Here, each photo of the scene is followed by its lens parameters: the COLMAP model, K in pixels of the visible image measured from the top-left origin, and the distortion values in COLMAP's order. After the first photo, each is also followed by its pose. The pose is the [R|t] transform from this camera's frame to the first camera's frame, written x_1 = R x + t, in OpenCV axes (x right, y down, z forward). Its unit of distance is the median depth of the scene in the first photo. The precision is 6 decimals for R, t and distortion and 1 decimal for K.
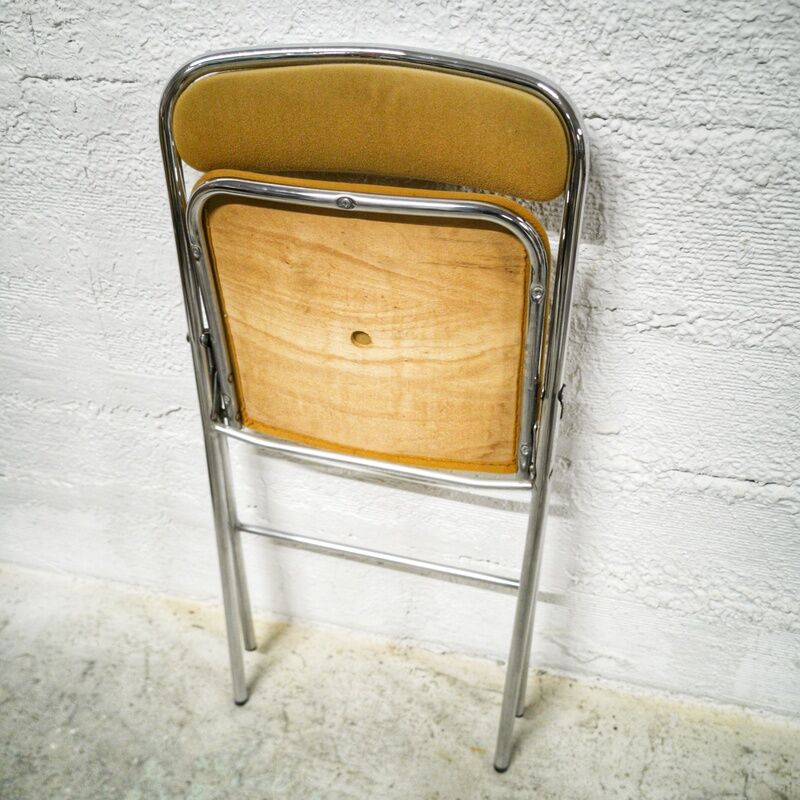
lens RADIAL K [[834.0, 0, 400.0], [0, 834.0, 400.0], [0, 0, 1]] dist [0.090800, -0.161562]
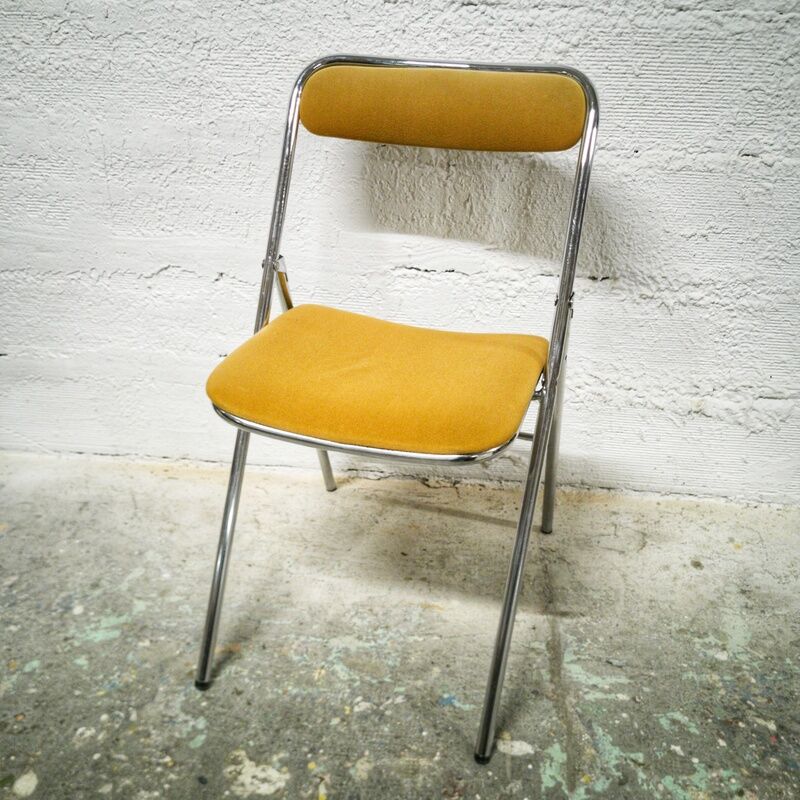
lens RADIAL K [[834.0, 0, 400.0], [0, 834.0, 400.0], [0, 0, 1]] dist [0.090800, -0.161562]
pose [[0.988251, -0.043137, 0.146624, -0.106732], [0.065210, 0.986648, -0.149244, 0.417196], [-0.138228, 0.157052, 0.977869, -0.269505]]
